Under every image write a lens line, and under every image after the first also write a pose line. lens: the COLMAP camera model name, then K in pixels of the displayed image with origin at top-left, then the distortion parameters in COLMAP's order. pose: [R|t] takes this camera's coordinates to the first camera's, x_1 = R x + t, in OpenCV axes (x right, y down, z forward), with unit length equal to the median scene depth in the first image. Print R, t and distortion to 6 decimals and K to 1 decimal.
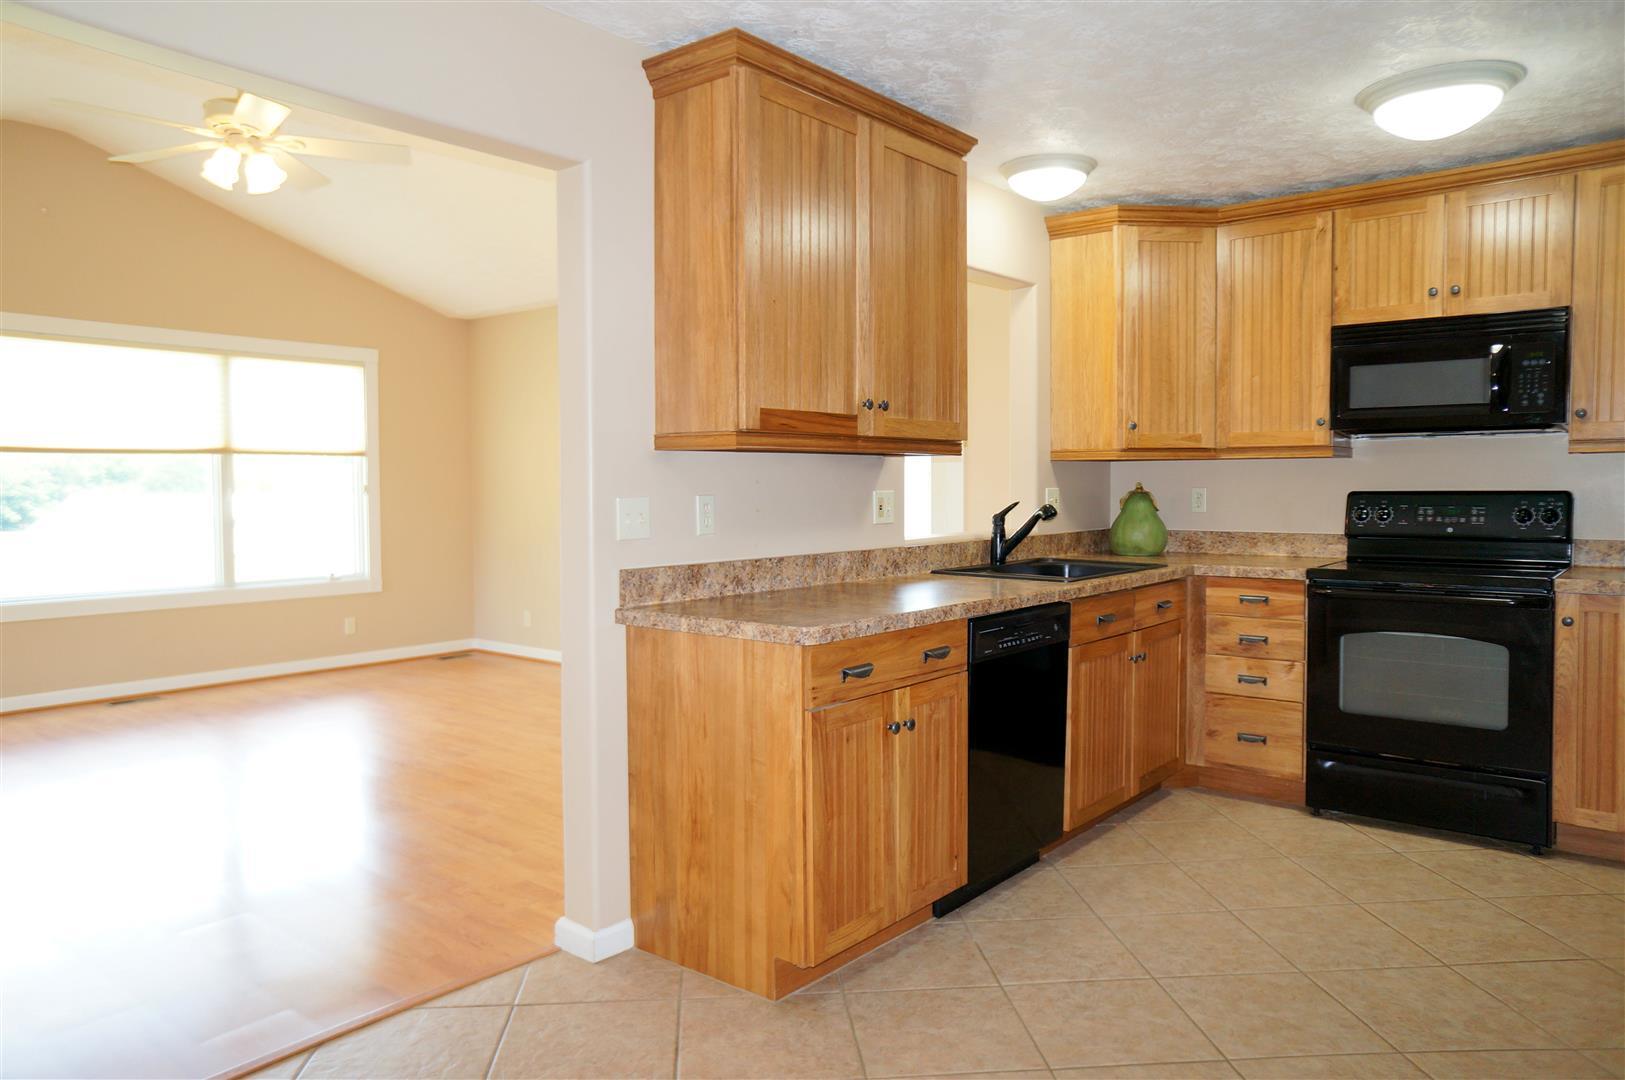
lens RADIAL K [[1098.3, 0, 814.2], [0, 1098.3, 526.6], [0, 0, 1]] dist [-0.077160, 0.106389]
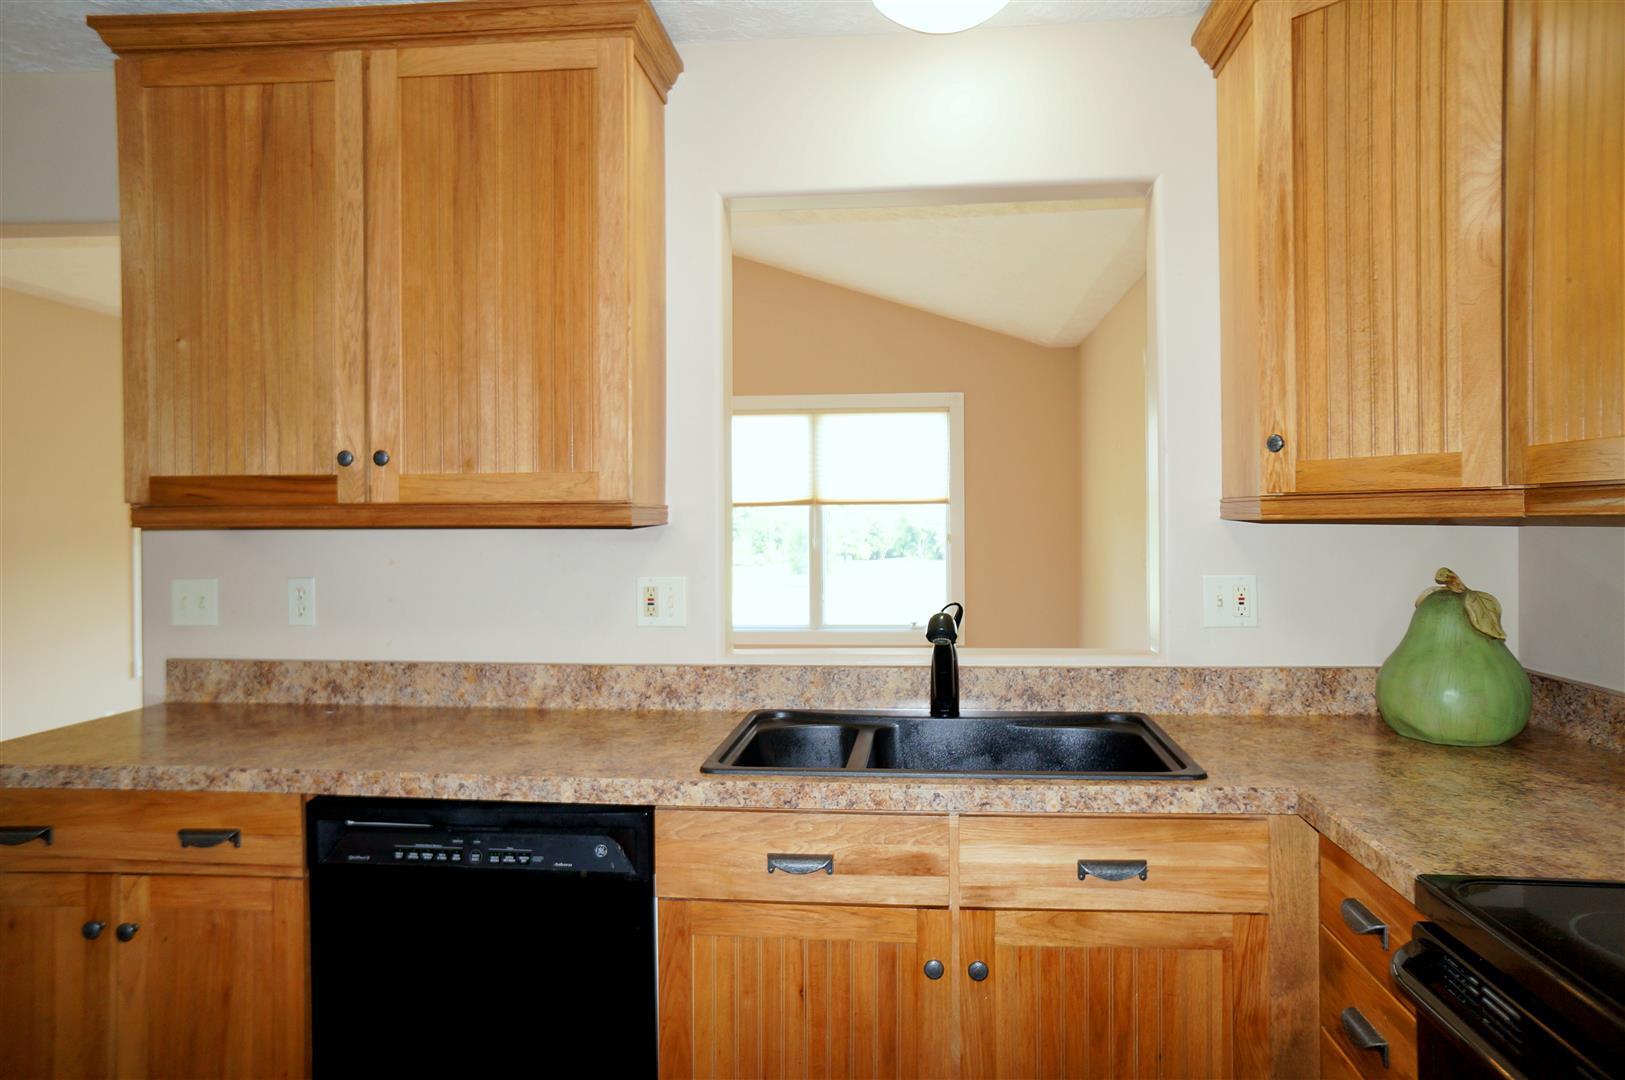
lens RADIAL K [[1098.3, 0, 814.2], [0, 1098.3, 526.6], [0, 0, 1]] dist [-0.077160, 0.106389]
pose [[0.556724, 0.005682, -0.830678, 0.363576], [-0.030307, 0.999450, -0.013476, -0.031188], [0.830144, 0.032678, 0.556590, 0.397070]]
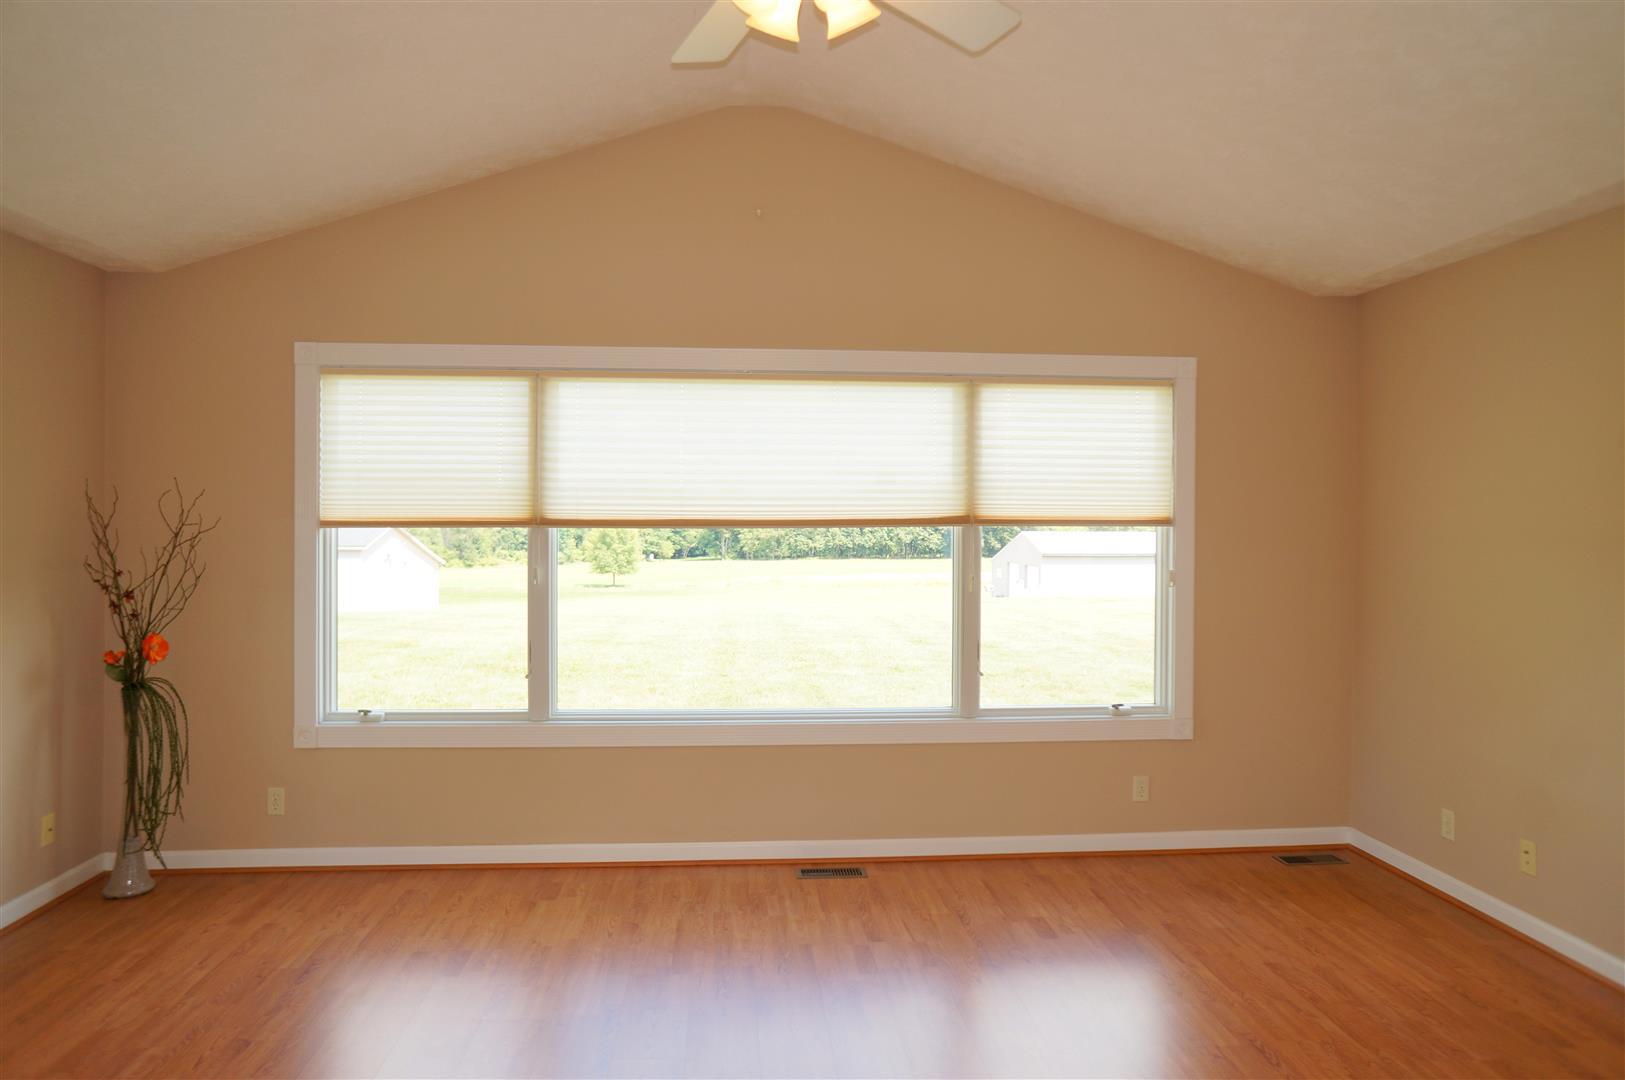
lens RADIAL K [[1098.3, 0, 814.2], [0, 1098.3, 526.6], [0, 0, 1]] dist [-0.077160, 0.106389]
pose [[0.695948, 0.011723, -0.717997, -0.109035], [-0.036169, 0.999170, -0.018744, -0.049173], [0.717181, 0.039014, 0.695794, 0.443594]]
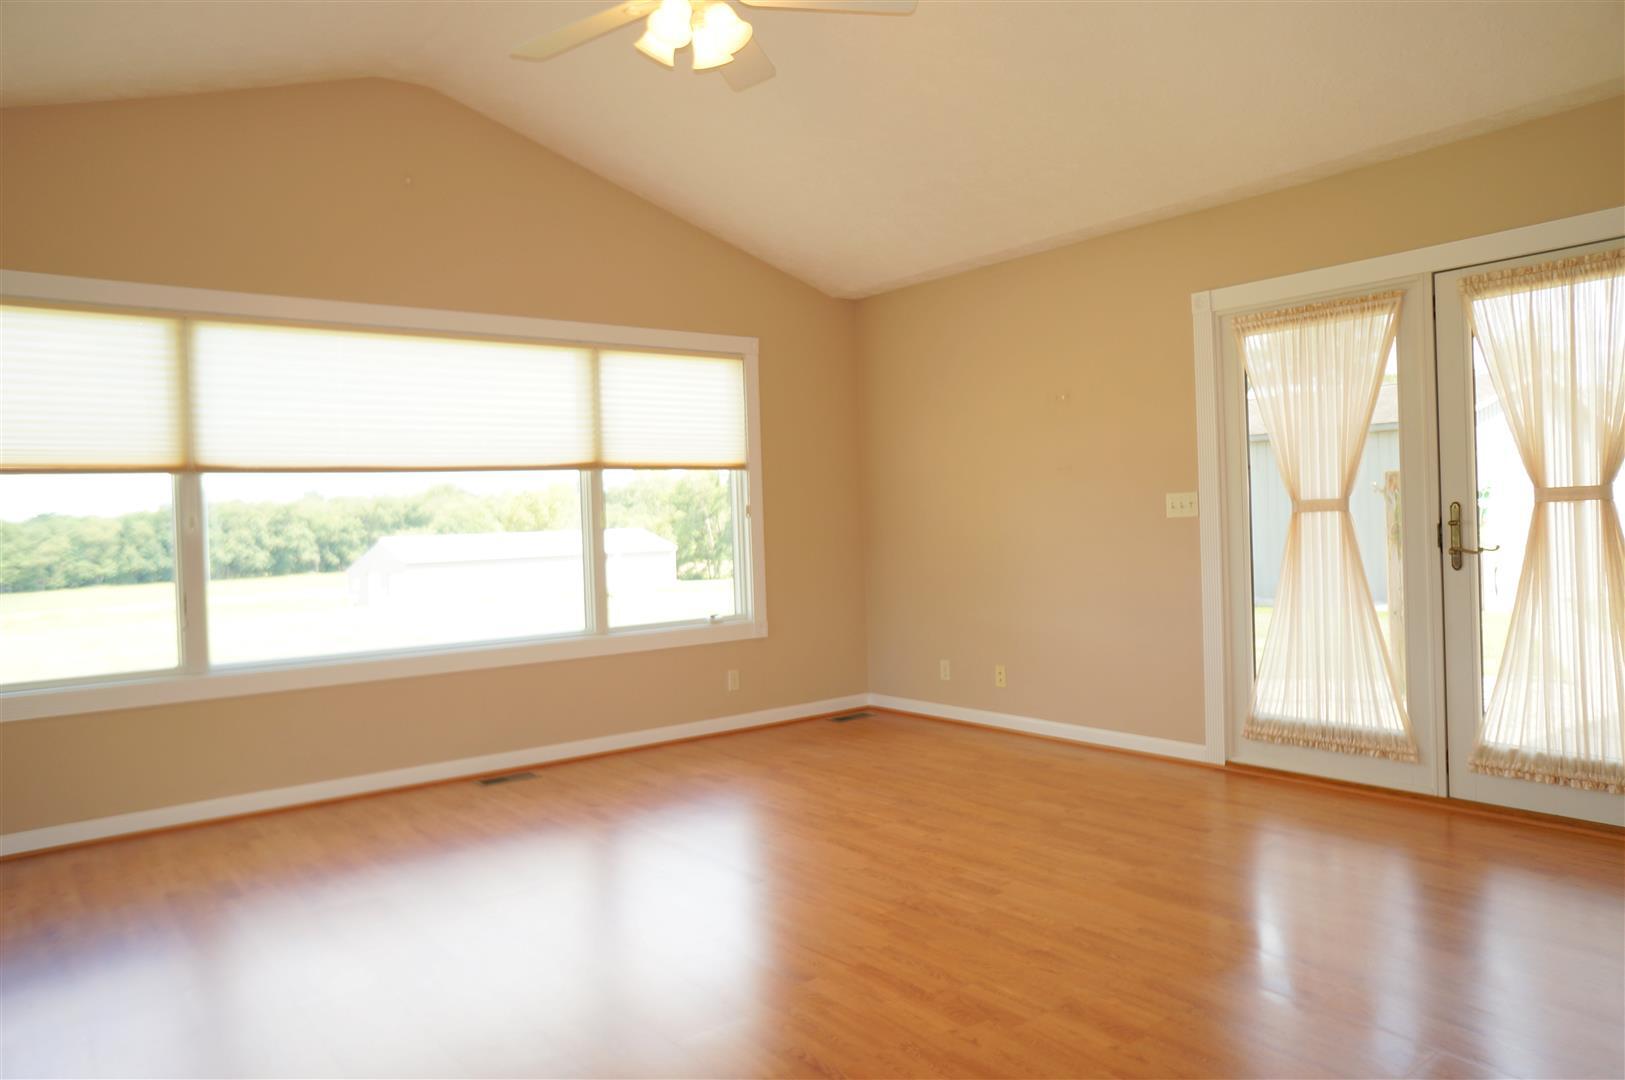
lens RADIAL K [[1098.3, 0, 814.2], [0, 1098.3, 526.6], [0, 0, 1]] dist [-0.077160, 0.106389]
pose [[0.976170, -0.025857, -0.215460, -0.208272], [0.019757, 0.999342, -0.030420, 0.003836], [0.216105, 0.025438, 0.976039, 0.236338]]
